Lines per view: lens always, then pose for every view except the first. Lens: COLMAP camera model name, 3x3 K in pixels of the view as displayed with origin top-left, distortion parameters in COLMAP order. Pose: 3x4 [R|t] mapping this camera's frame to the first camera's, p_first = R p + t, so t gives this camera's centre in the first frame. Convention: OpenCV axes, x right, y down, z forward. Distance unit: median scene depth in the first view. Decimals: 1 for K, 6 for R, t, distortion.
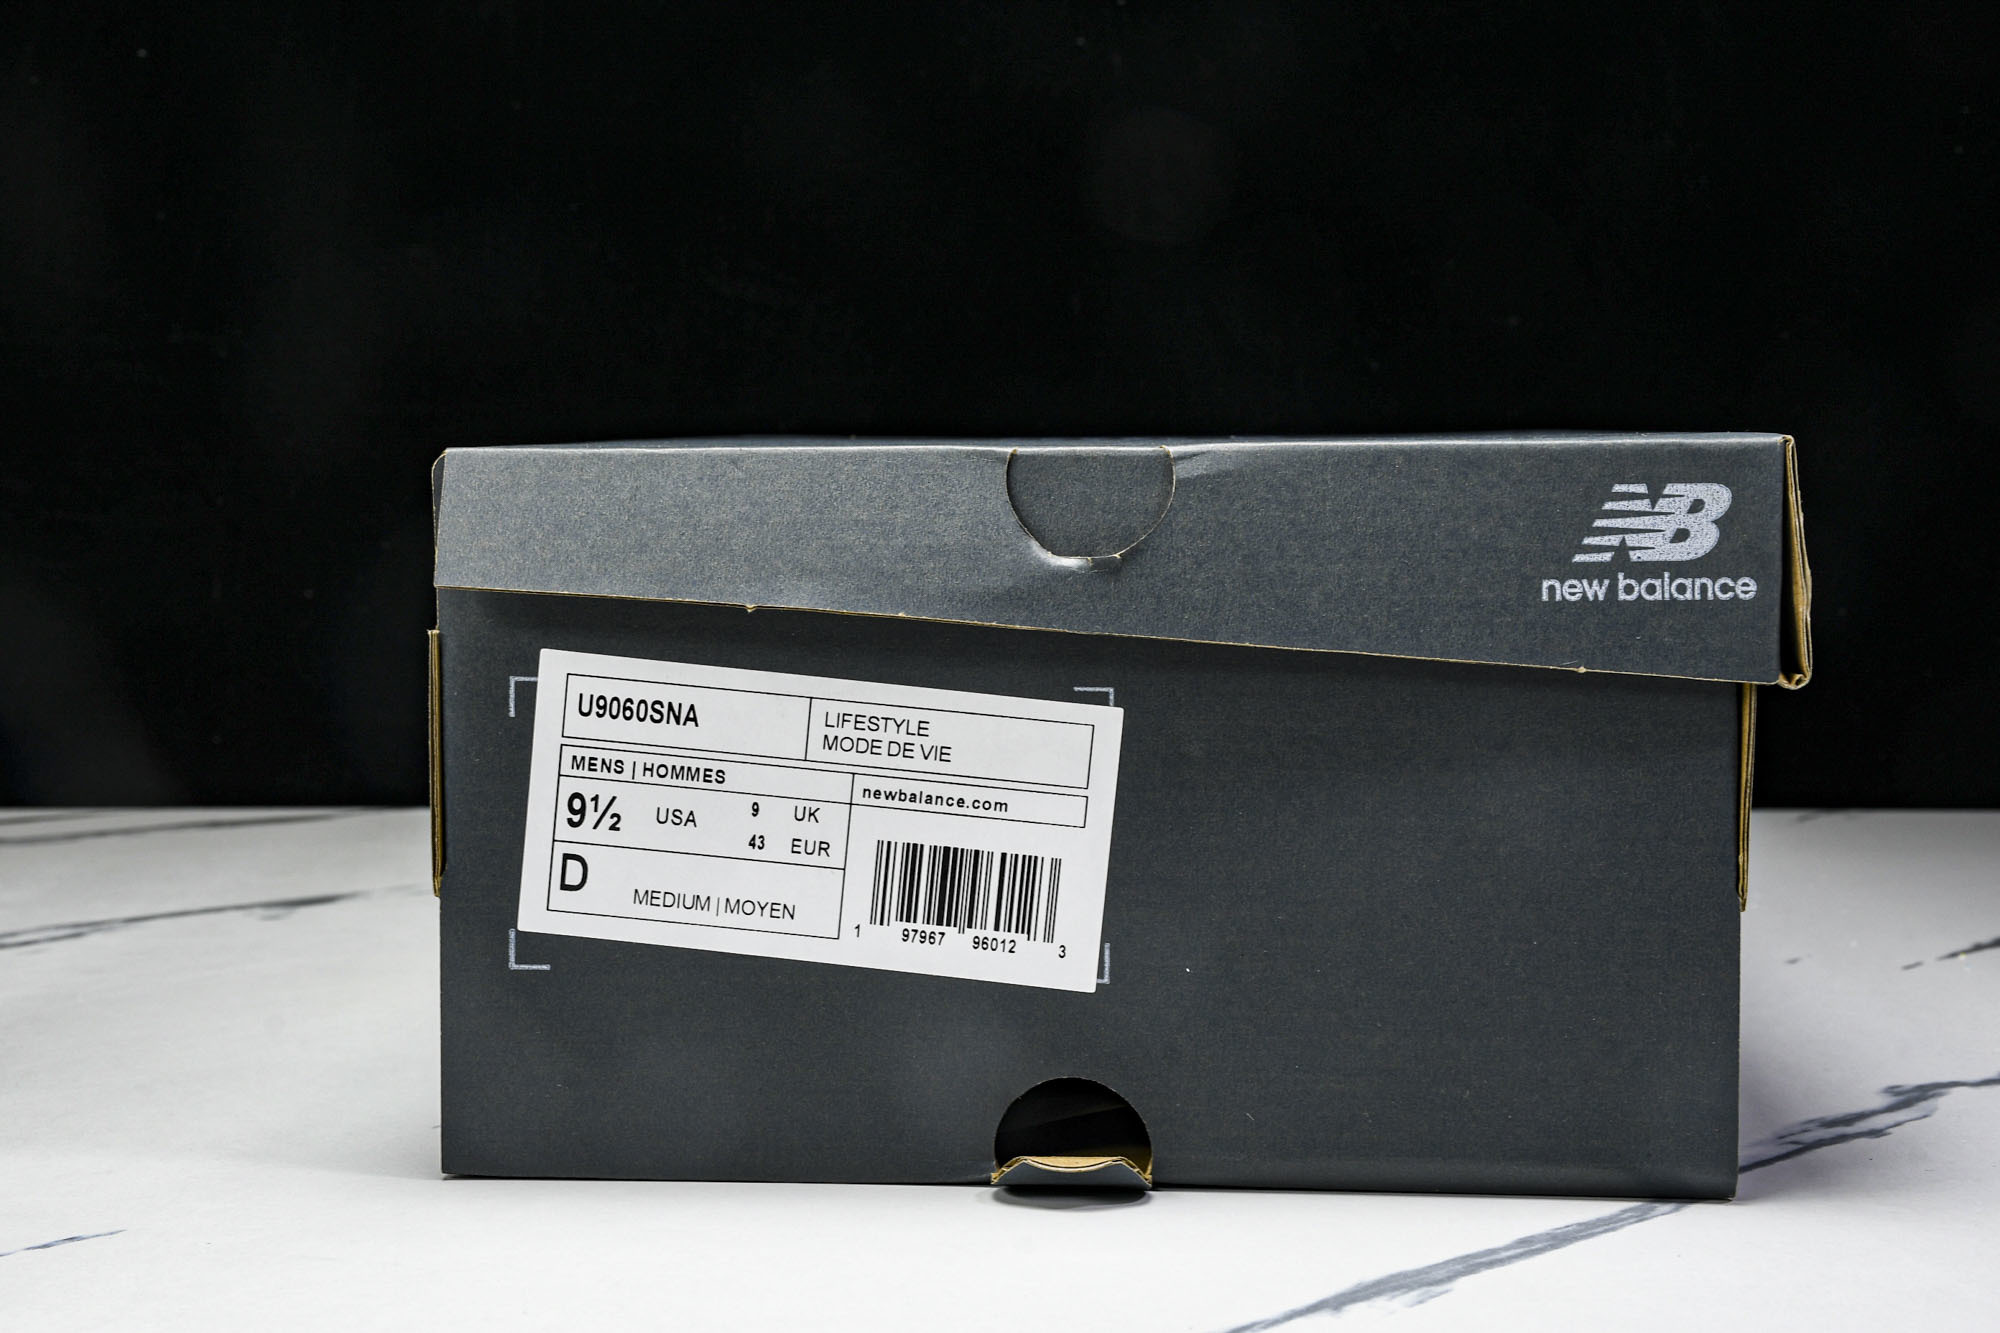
lens RADIAL K [[2977.9, 0, 988.3], [0, 2977.9, 669.6], [0, 0, 1]] dist [0.052197, 0.000000]
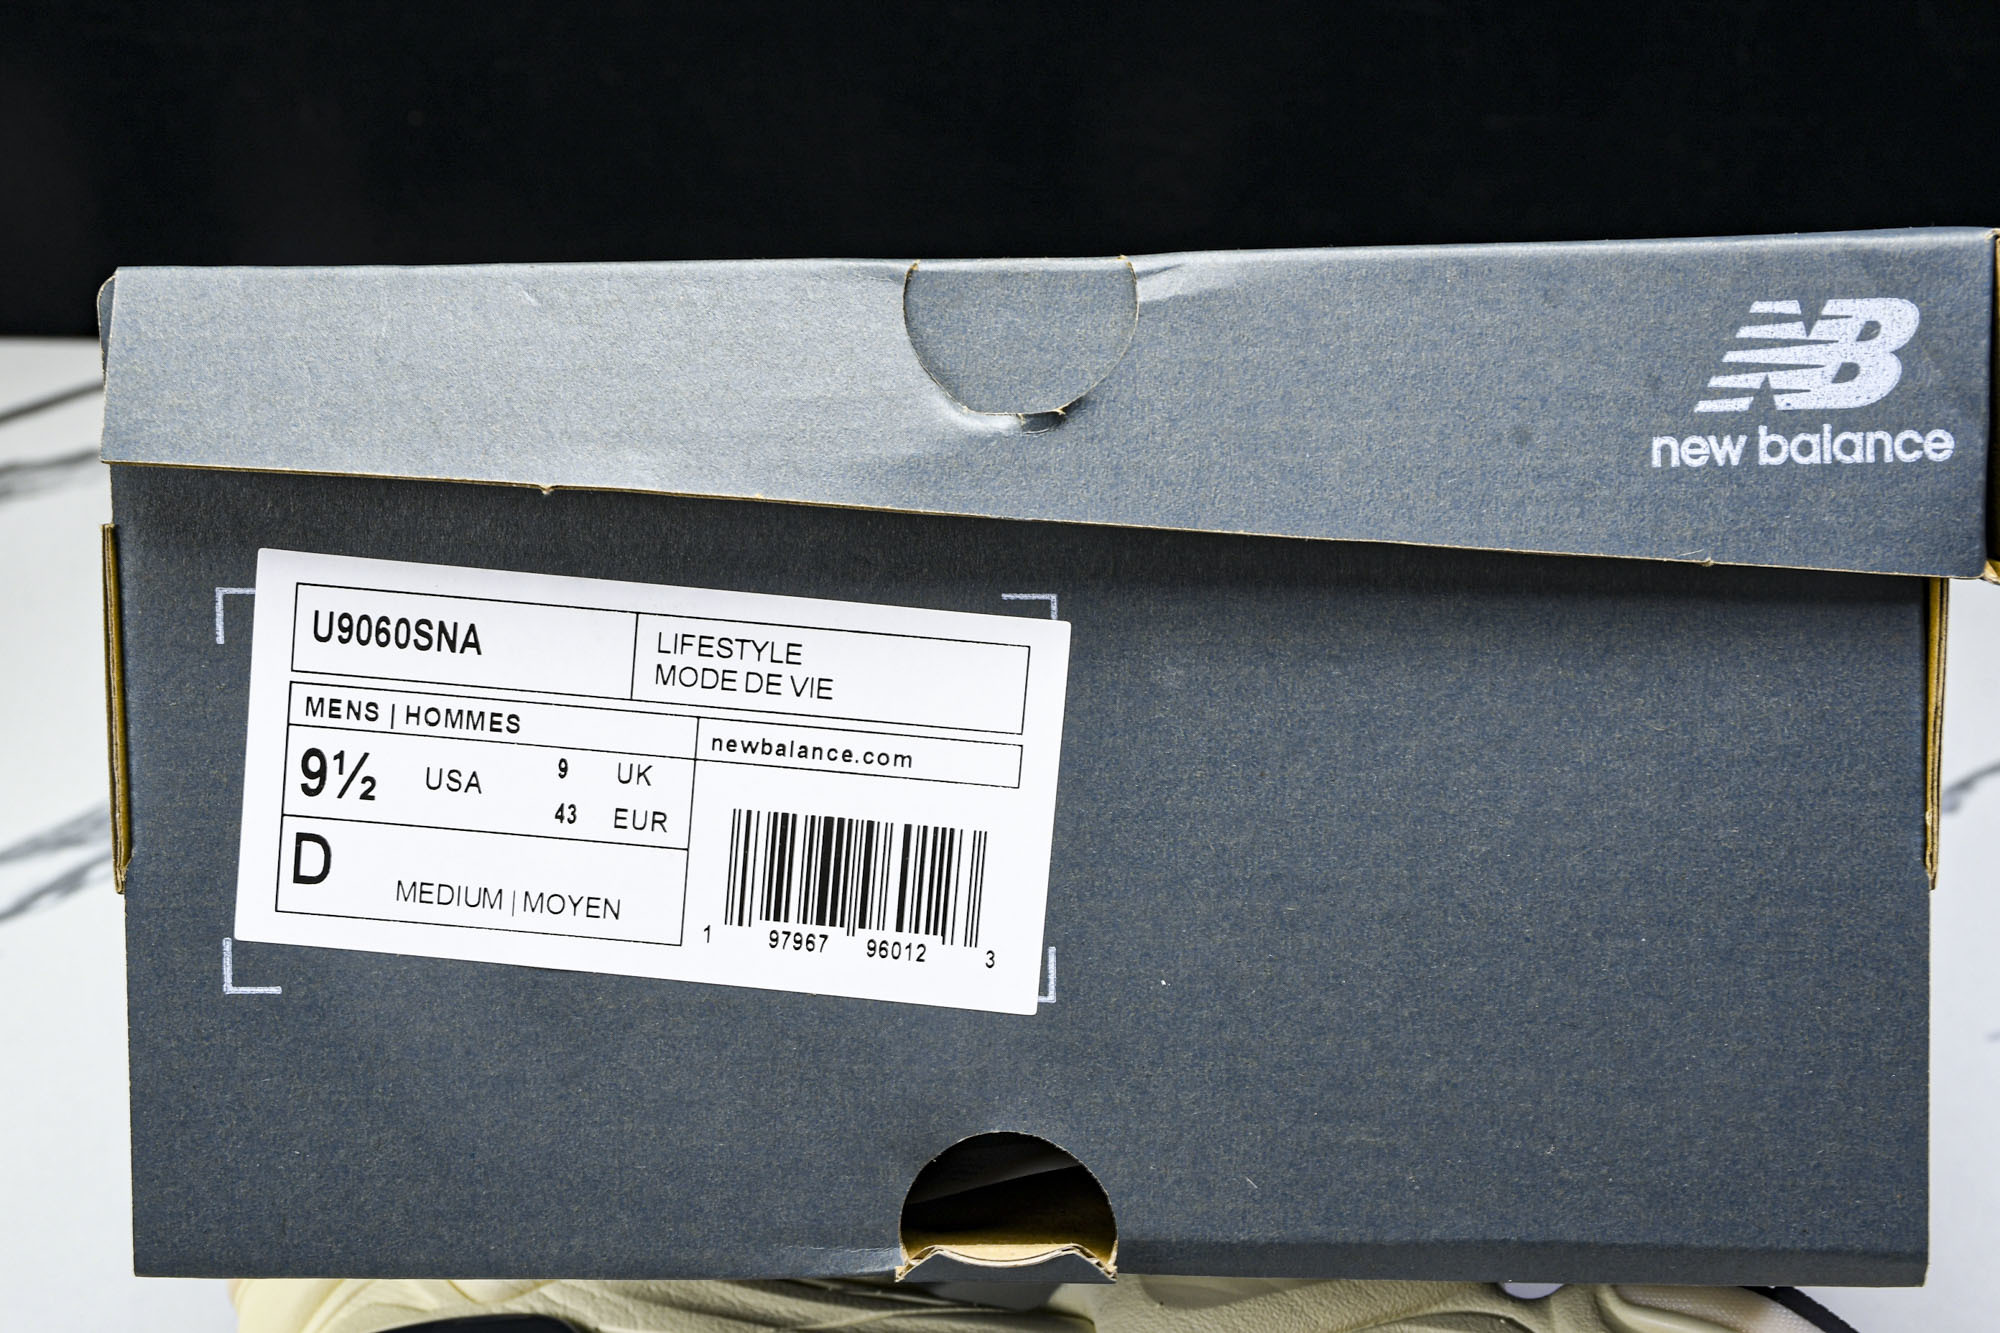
lens RADIAL K [[3583.1, 0, 980.1], [0, 3583.1, 665.7], [0, 0, 1]] dist [0.141660, 0.000000]
pose [[0.999829, -0.012525, 0.013583, 0.011358], [0.012011, 0.999232, 0.037310, -0.009172], [-0.014040, -0.037141, 0.999211, 0.130842]]
